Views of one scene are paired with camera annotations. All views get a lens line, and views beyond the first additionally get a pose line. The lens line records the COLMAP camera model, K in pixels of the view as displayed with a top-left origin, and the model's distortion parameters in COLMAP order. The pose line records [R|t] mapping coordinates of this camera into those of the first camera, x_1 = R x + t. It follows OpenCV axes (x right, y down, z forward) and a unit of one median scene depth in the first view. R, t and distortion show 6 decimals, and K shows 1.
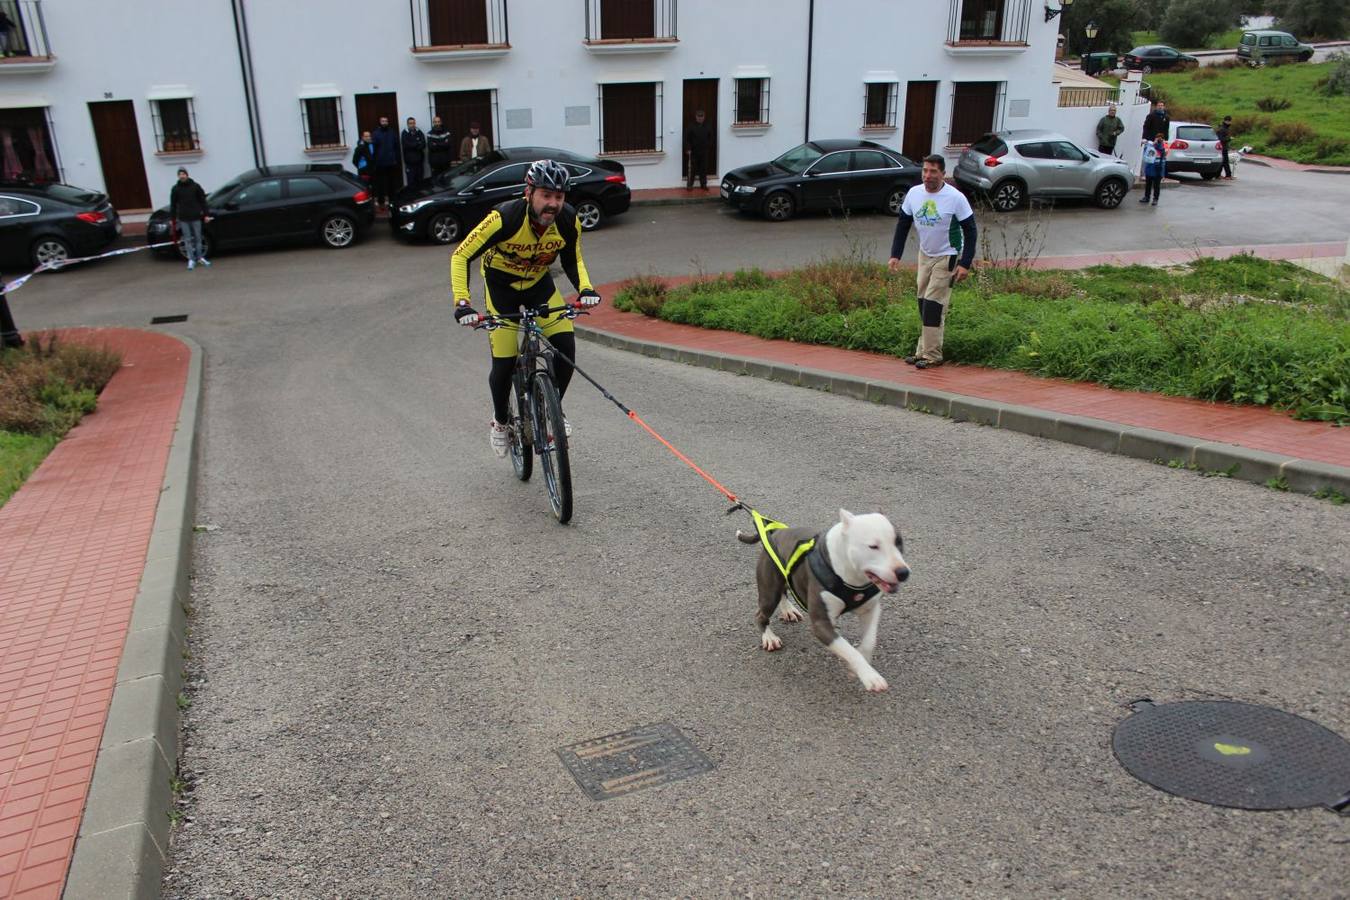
lens RADIAL K [[1133.9, 0, 678.7], [0, 1133.9, 457.2], [0, 0, 1]] dist [-0.162053, 0.140699]
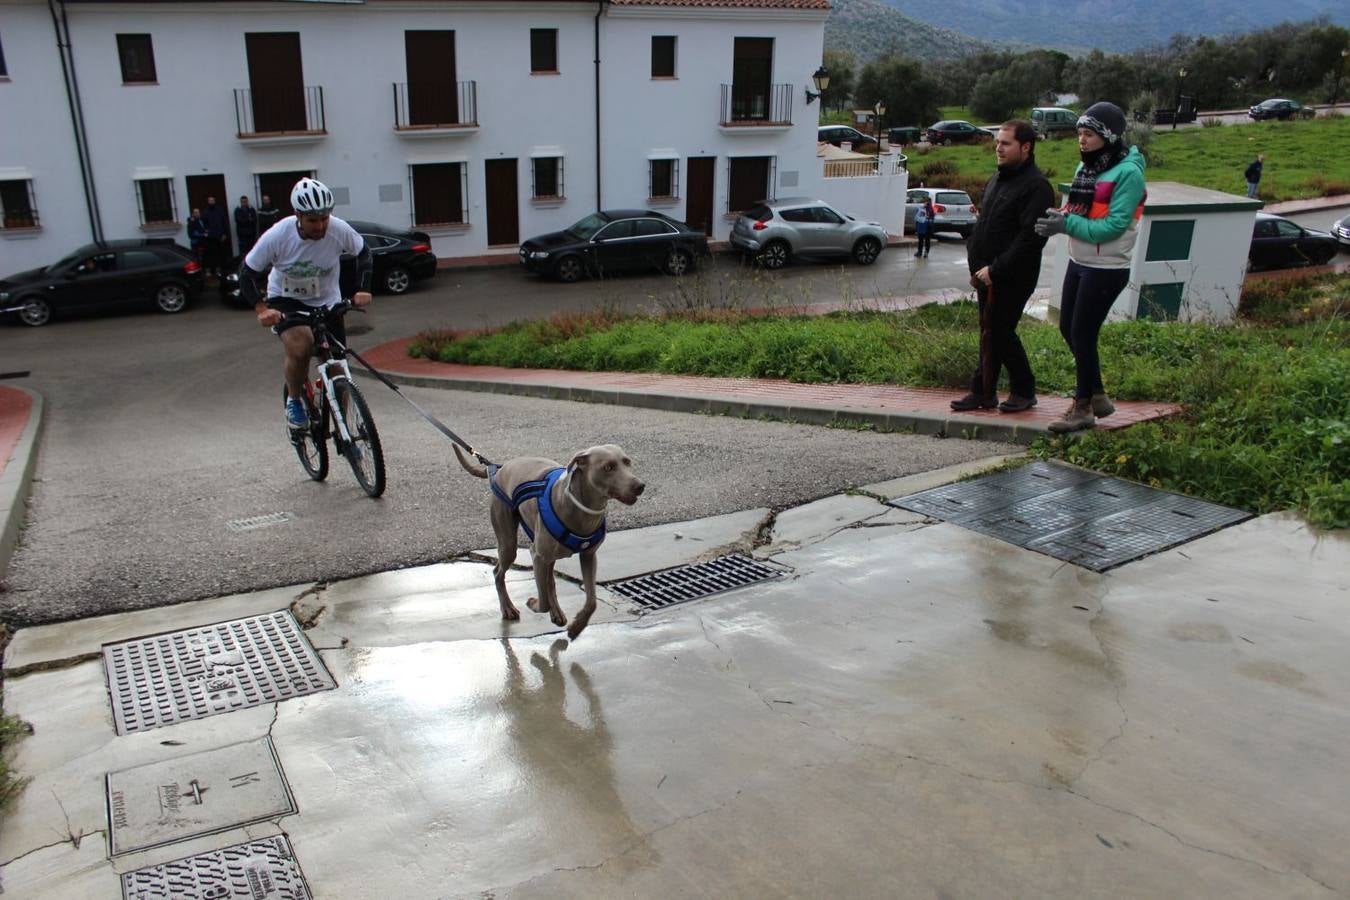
lens RADIAL K [[1133.9, 0, 678.7], [0, 1133.9, 457.2], [0, 0, 1]] dist [-0.162053, 0.140699]
pose [[0.992491, -0.033257, 0.117707, 0.055689], [0.040592, 0.997344, -0.060473, 0.037548], [-0.115383, 0.064797, 0.991205, -0.122548]]
